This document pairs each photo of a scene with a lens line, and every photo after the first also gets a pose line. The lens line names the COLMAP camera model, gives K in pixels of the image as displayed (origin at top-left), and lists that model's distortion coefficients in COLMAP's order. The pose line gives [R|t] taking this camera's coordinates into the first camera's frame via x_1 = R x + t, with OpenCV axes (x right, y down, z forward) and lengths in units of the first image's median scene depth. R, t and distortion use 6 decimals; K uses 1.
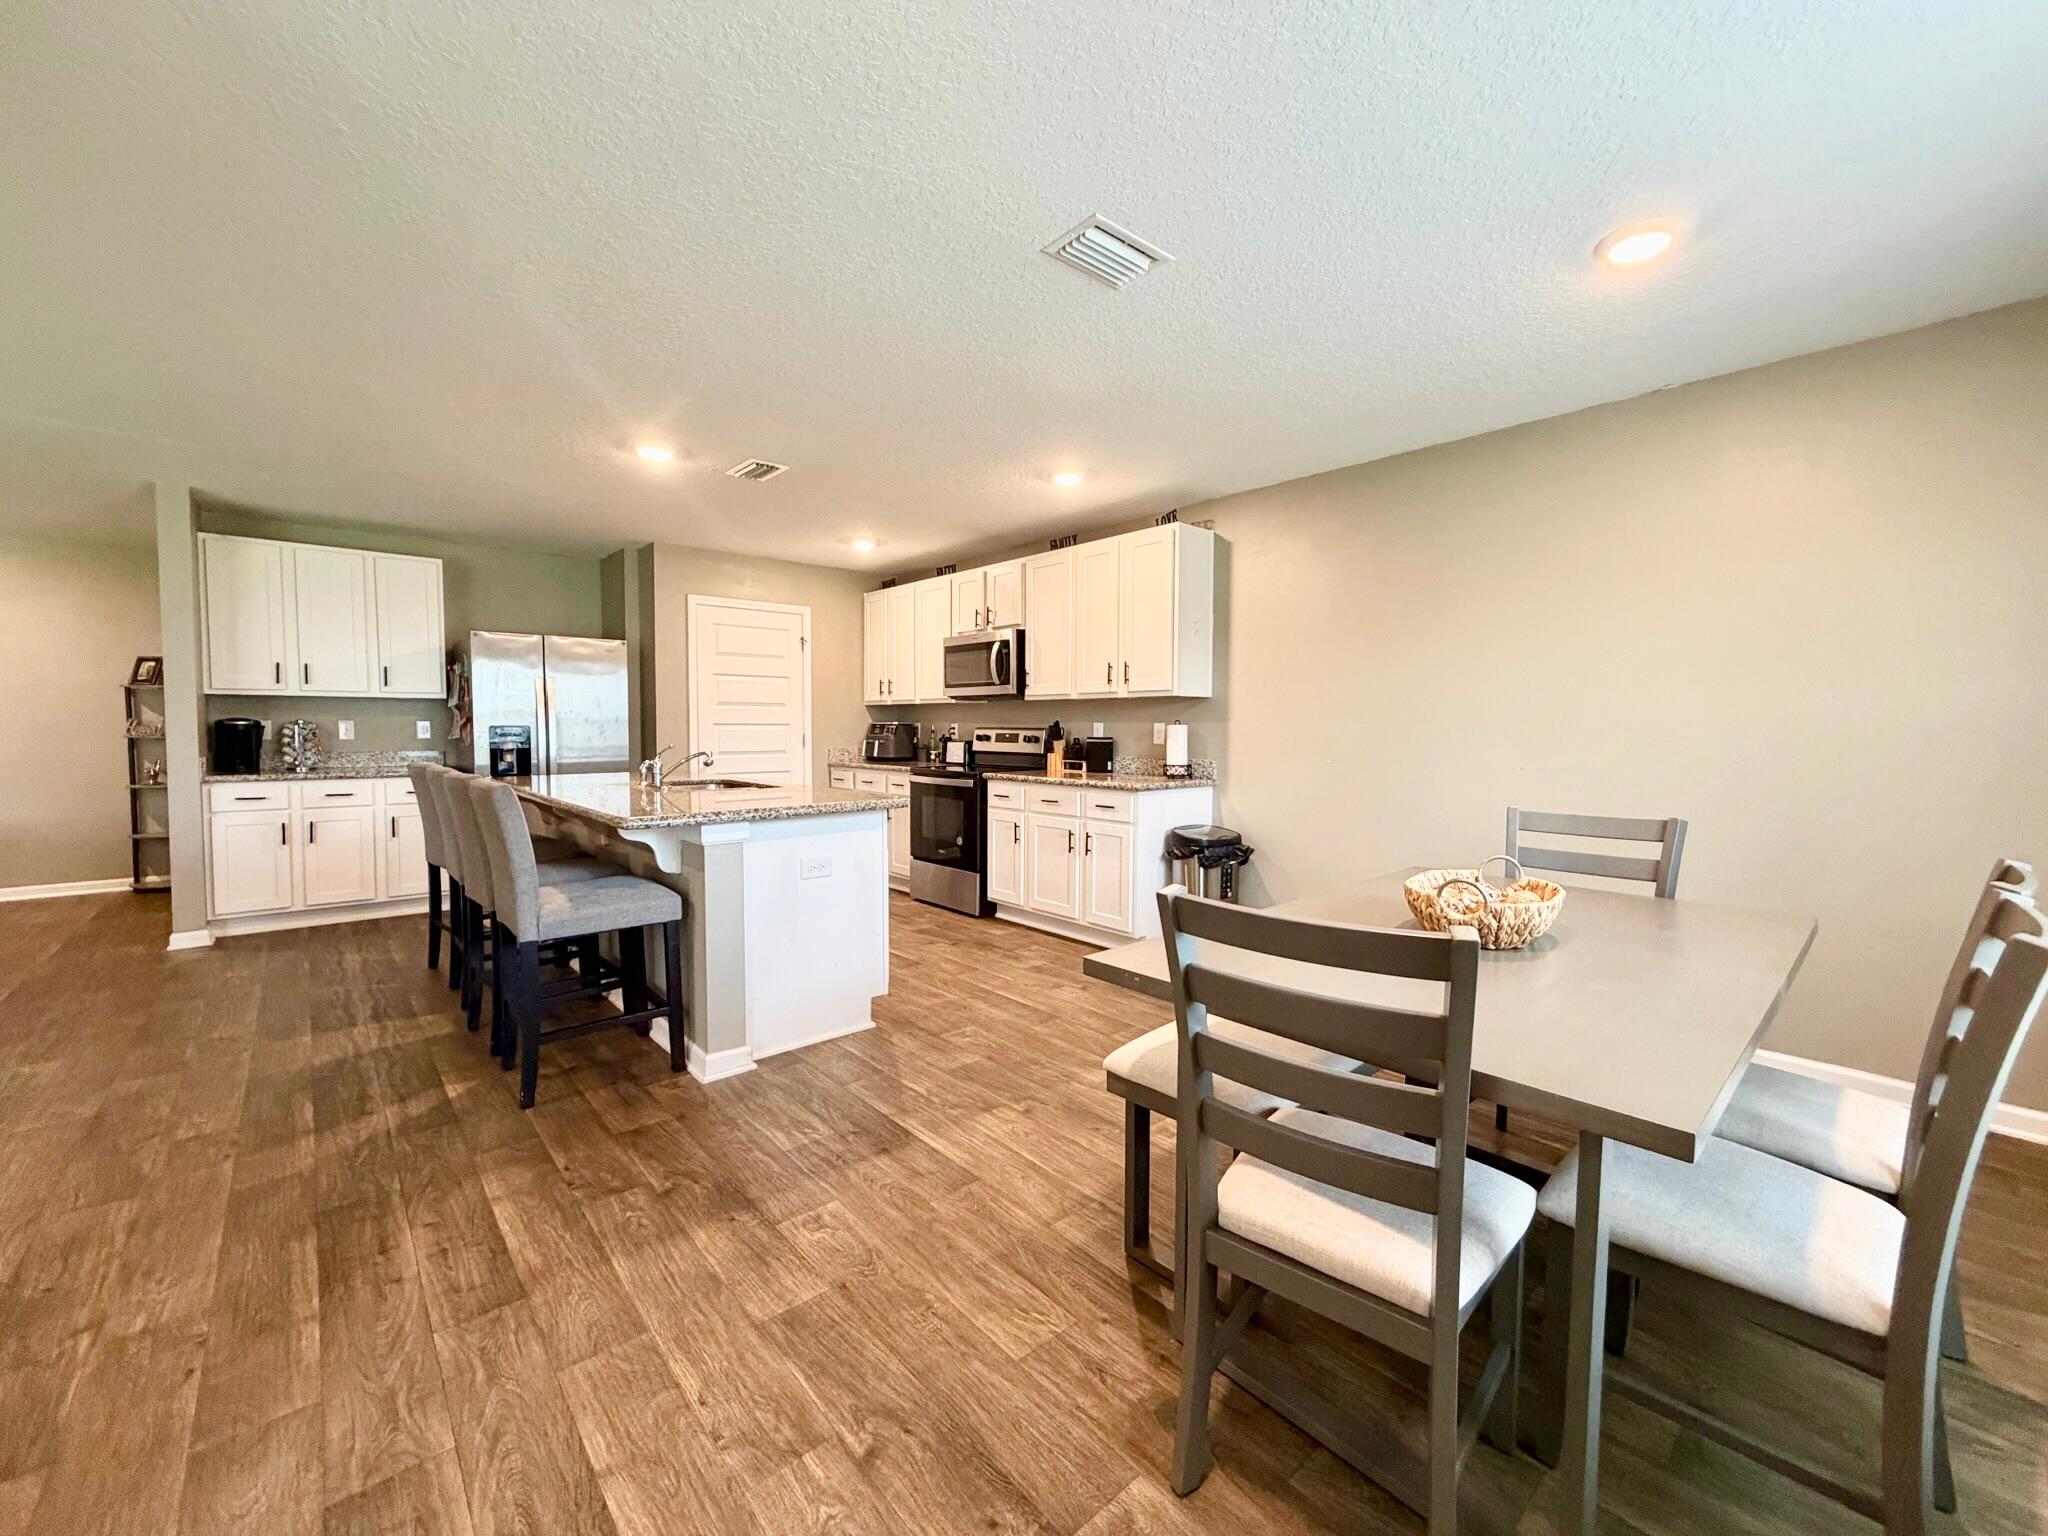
lens RADIAL K [[821.4, 0, 1022.0], [0, 821.4, 766.5], [0, 0, 1]] dist [0.001213, -0.000126]
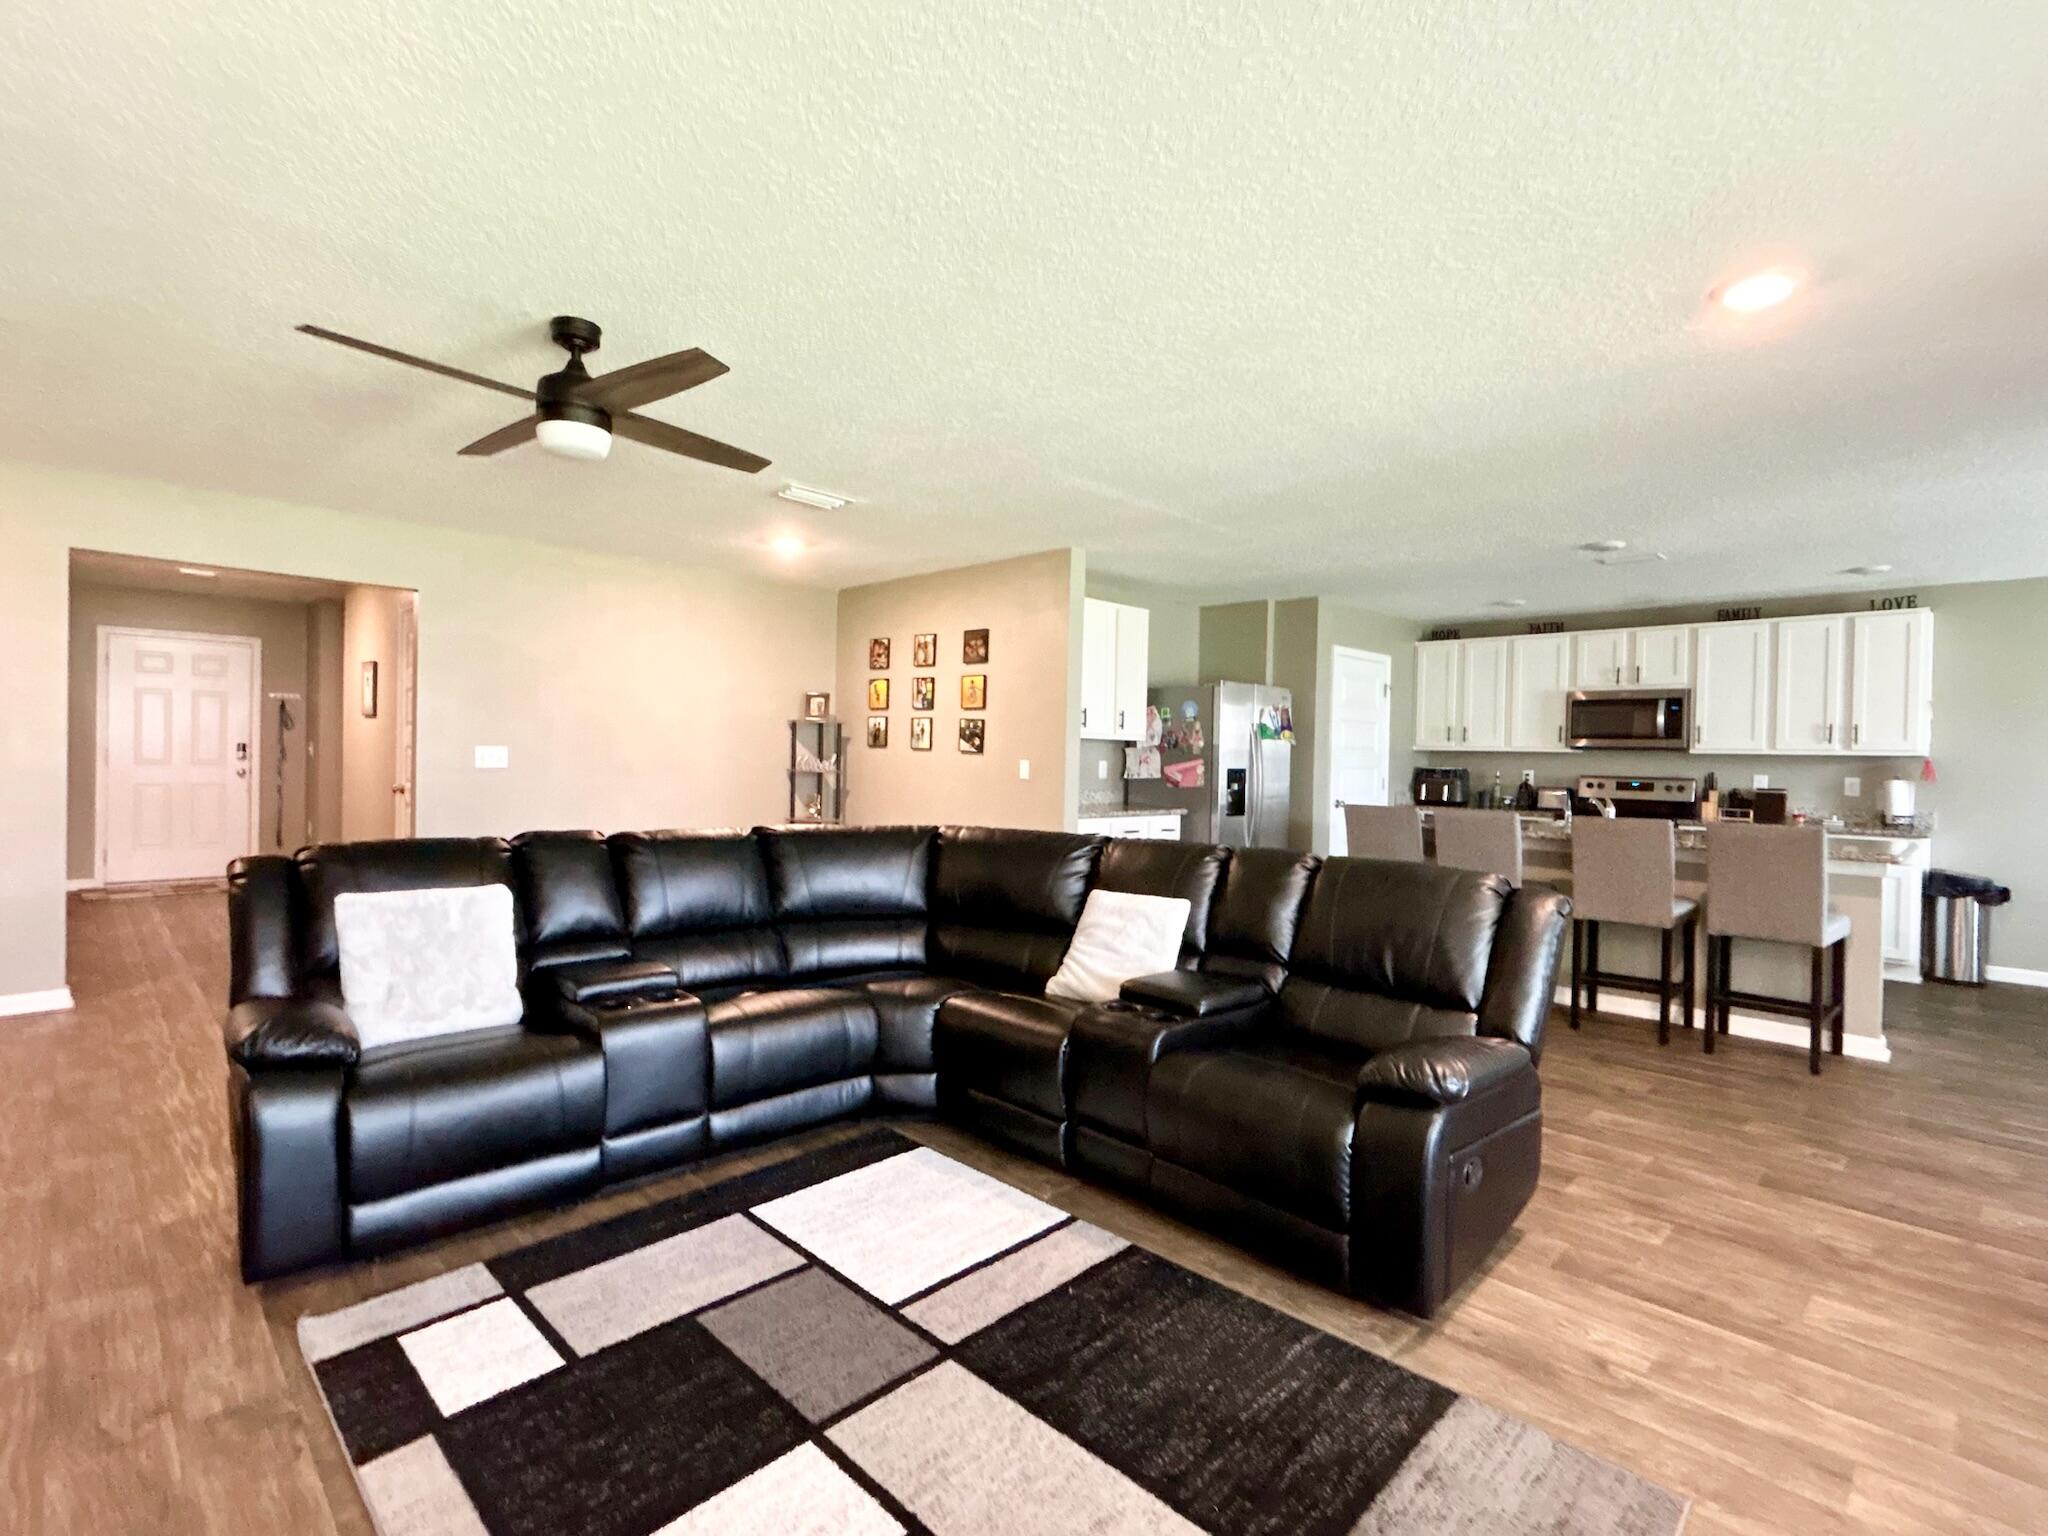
lens RADIAL K [[973.7, 0, 1018.8], [0, 973.7, 762.4], [0, 0, 1]] dist [-0.004513, 0.003883]
pose [[0.998311, 0.018263, 0.055142, -0.992867], [-0.015958, 0.998992, -0.041948, 0.000245], [-0.055853, 0.040997, 0.997597, -0.257276]]
